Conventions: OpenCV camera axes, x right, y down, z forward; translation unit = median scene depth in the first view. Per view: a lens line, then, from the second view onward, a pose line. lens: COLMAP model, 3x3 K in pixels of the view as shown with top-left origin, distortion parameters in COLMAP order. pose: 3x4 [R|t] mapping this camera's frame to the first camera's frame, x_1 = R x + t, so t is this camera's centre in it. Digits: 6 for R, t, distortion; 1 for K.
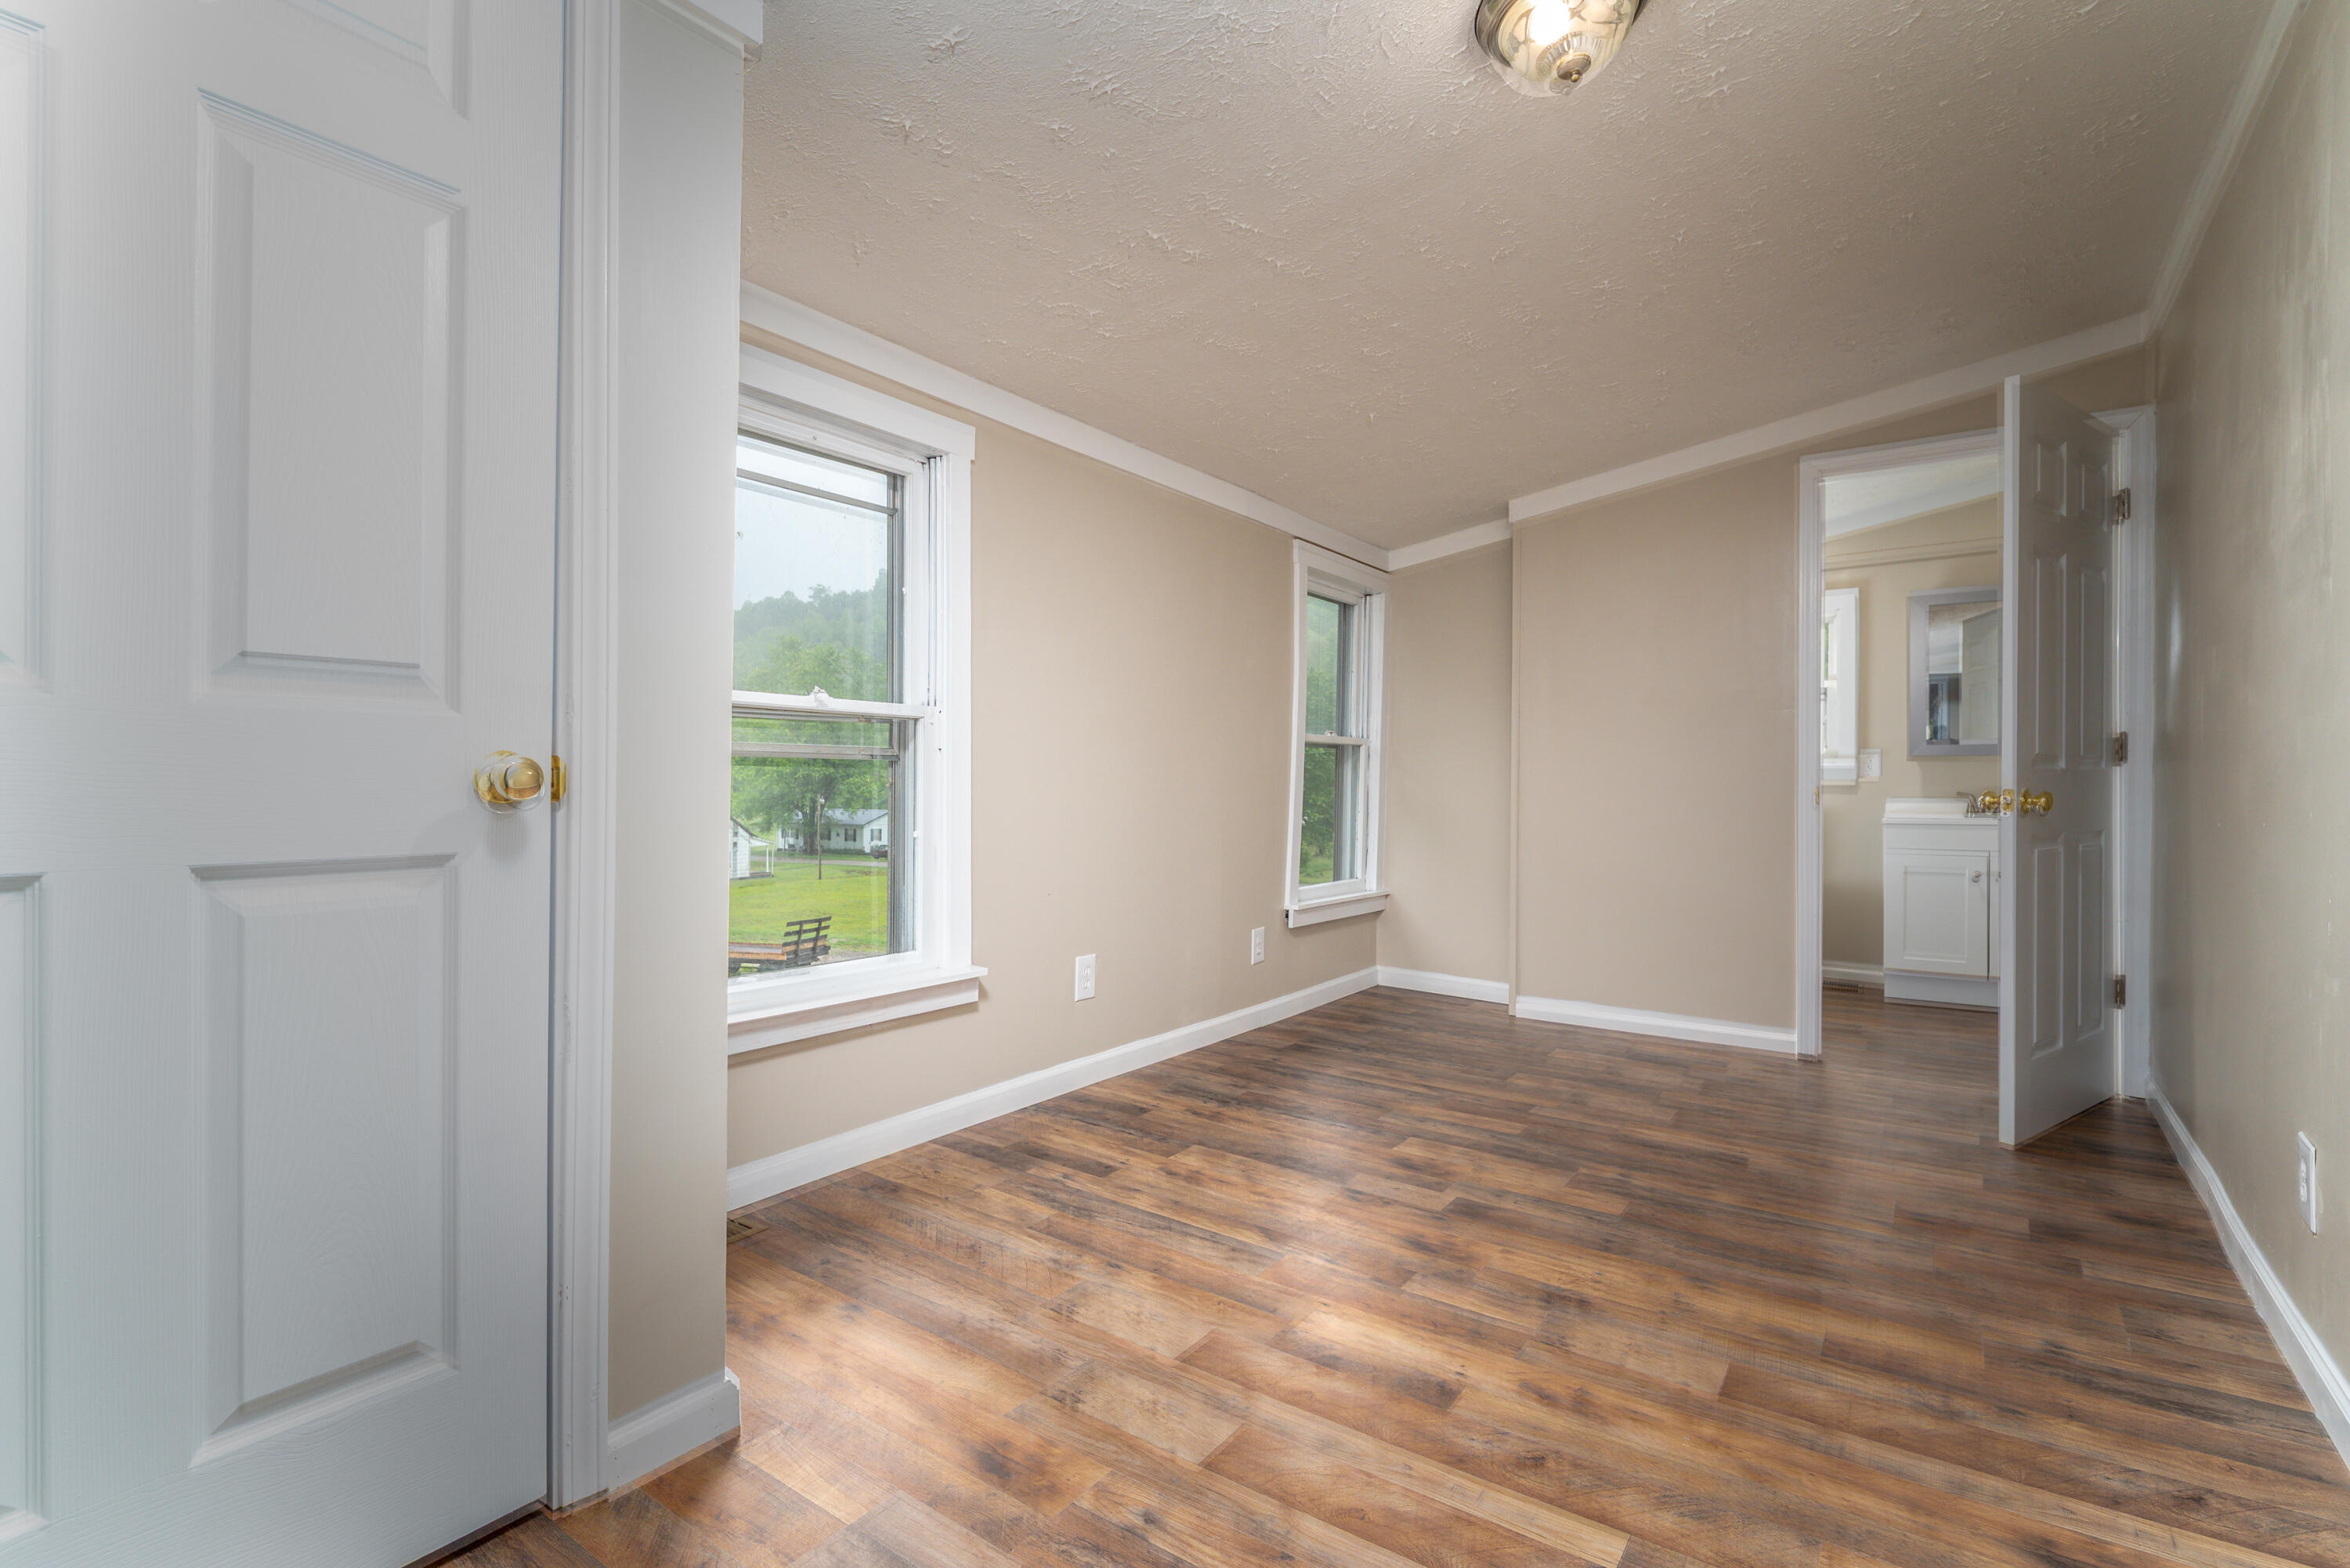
lens RADIAL K [[1098.9, 0, 1178.2], [0, 1098.9, 775.0], [0, 0, 1]] dist [-0.003952, -0.001947]
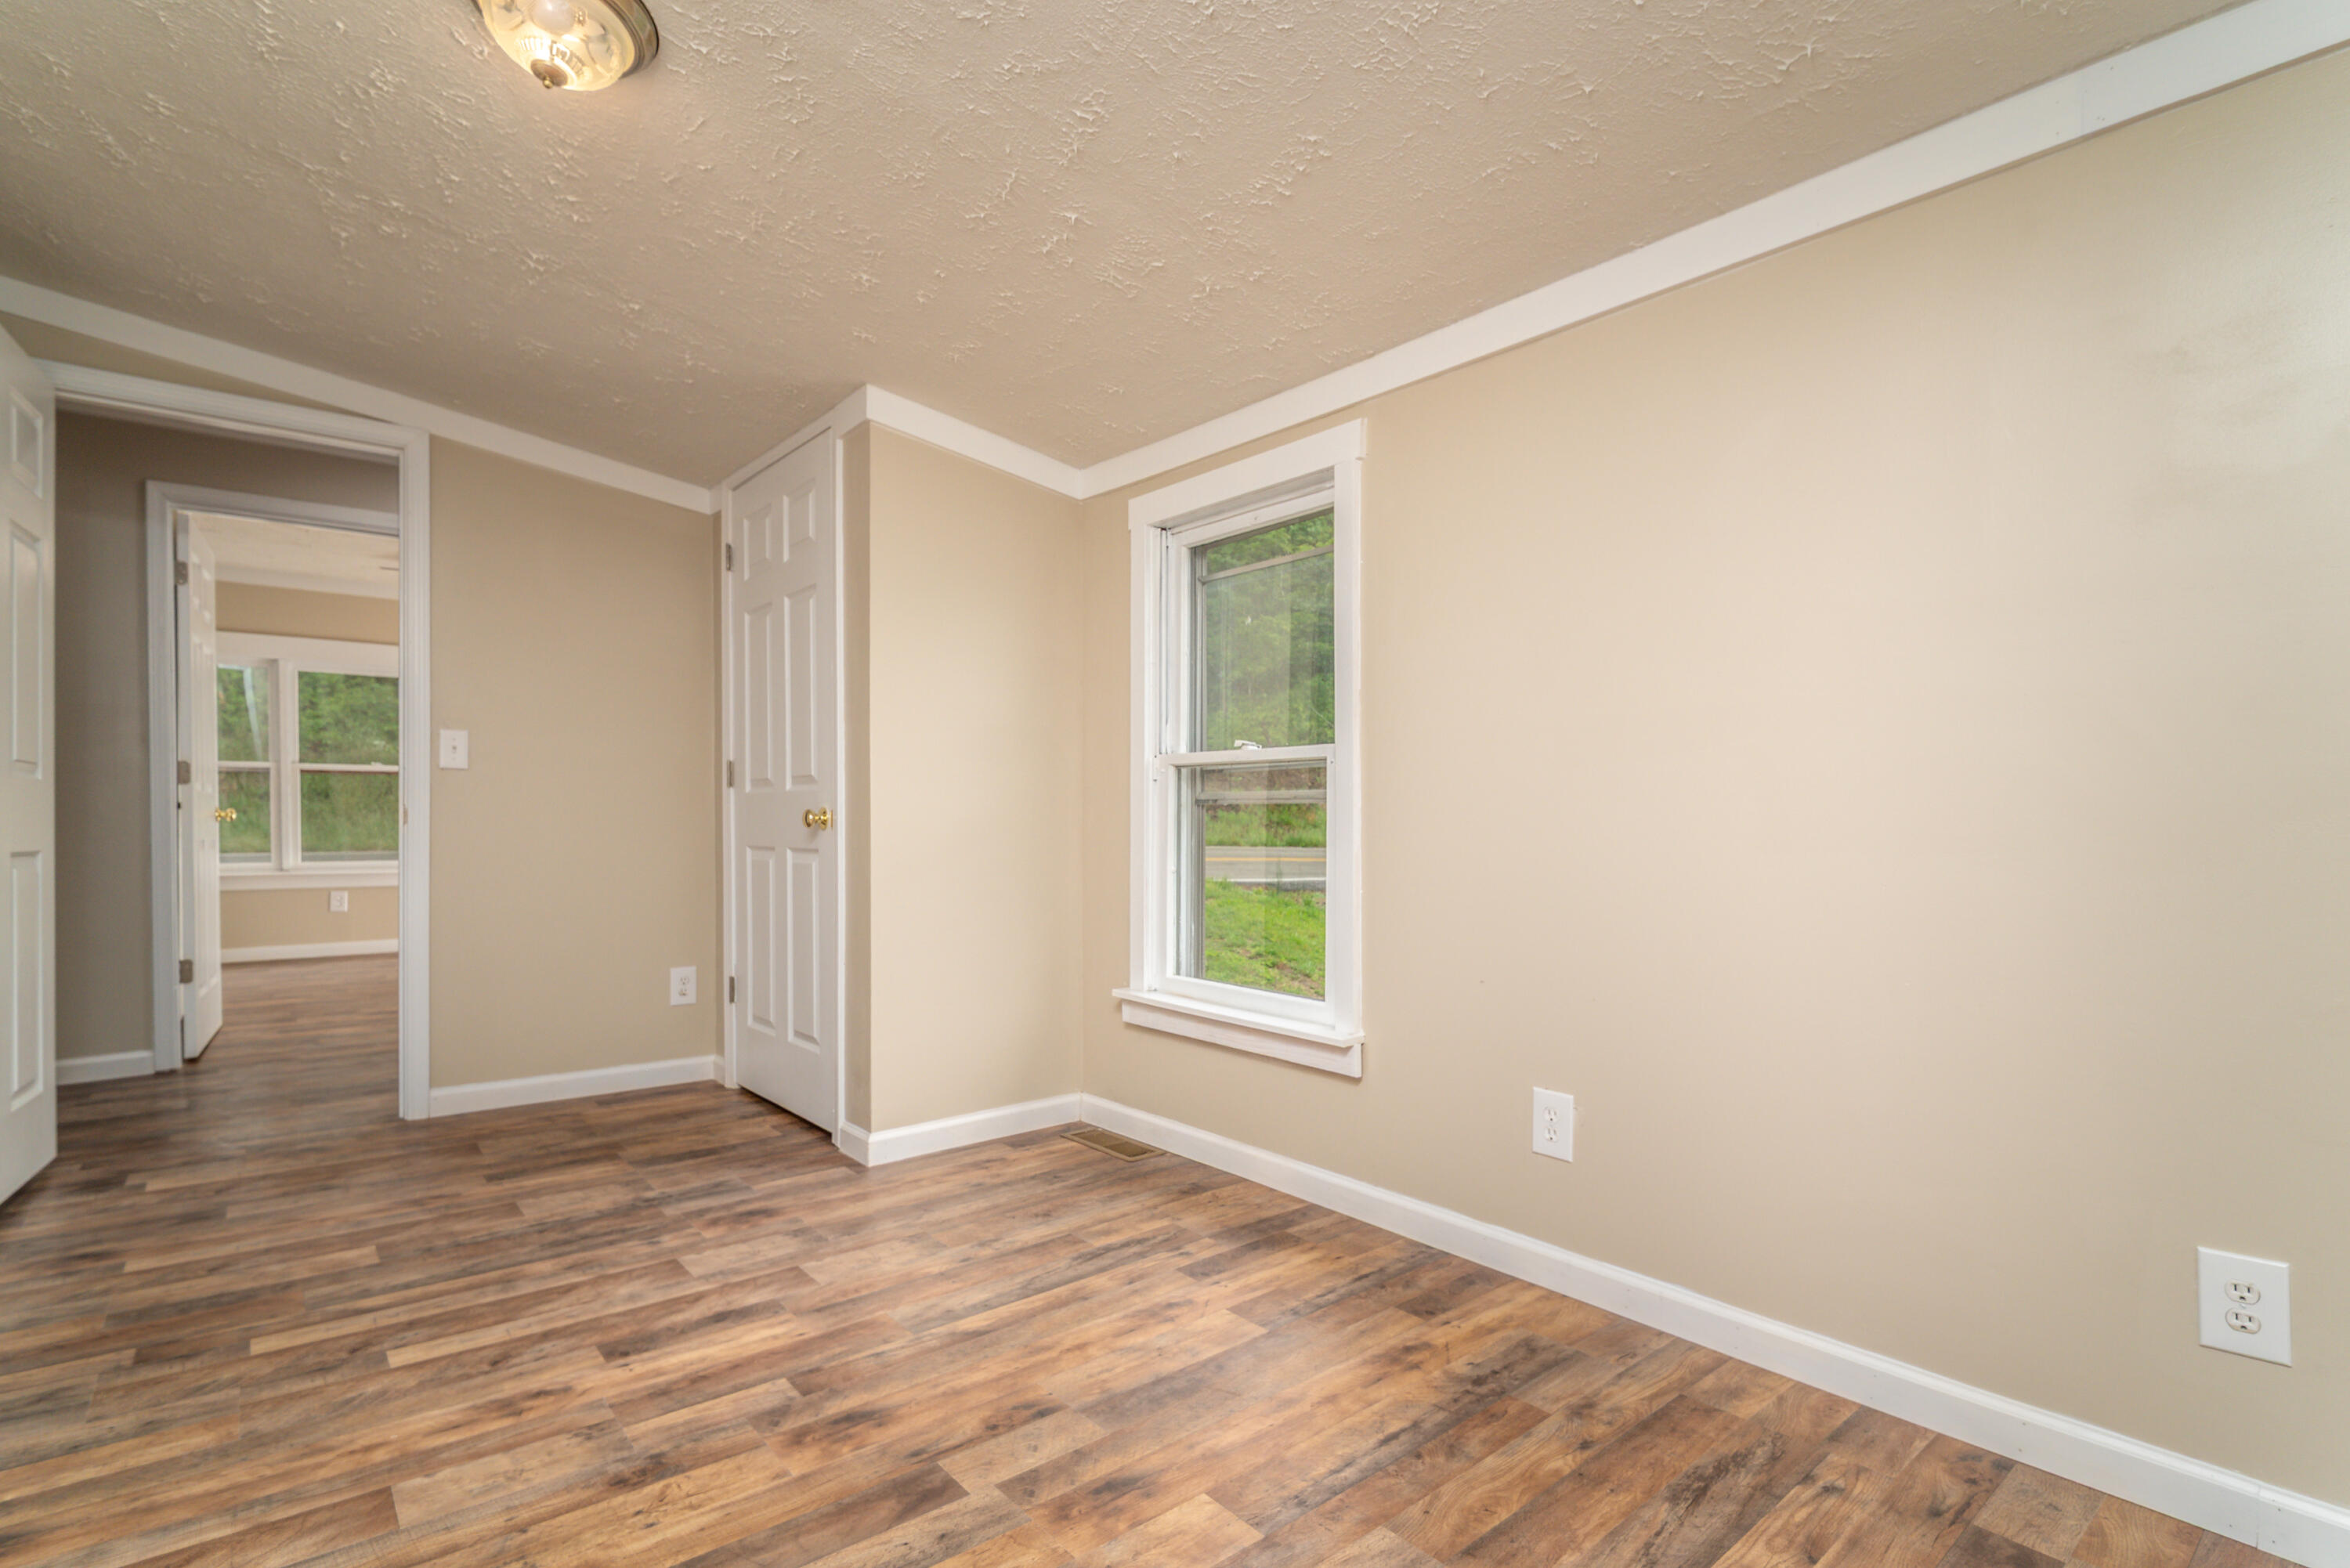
lens RADIAL K [[1109.1, 0, 1156.2], [0, 1109.1, 791.4], [0, 0, 1]] dist [-0.006197, -0.001206]
pose [[-0.264798, -0.034374, -0.963691, 0.894487], [-0.004935, 0.999400, -0.034291, 0.014166], [0.964291, -0.004325, -0.264809, 1.356227]]
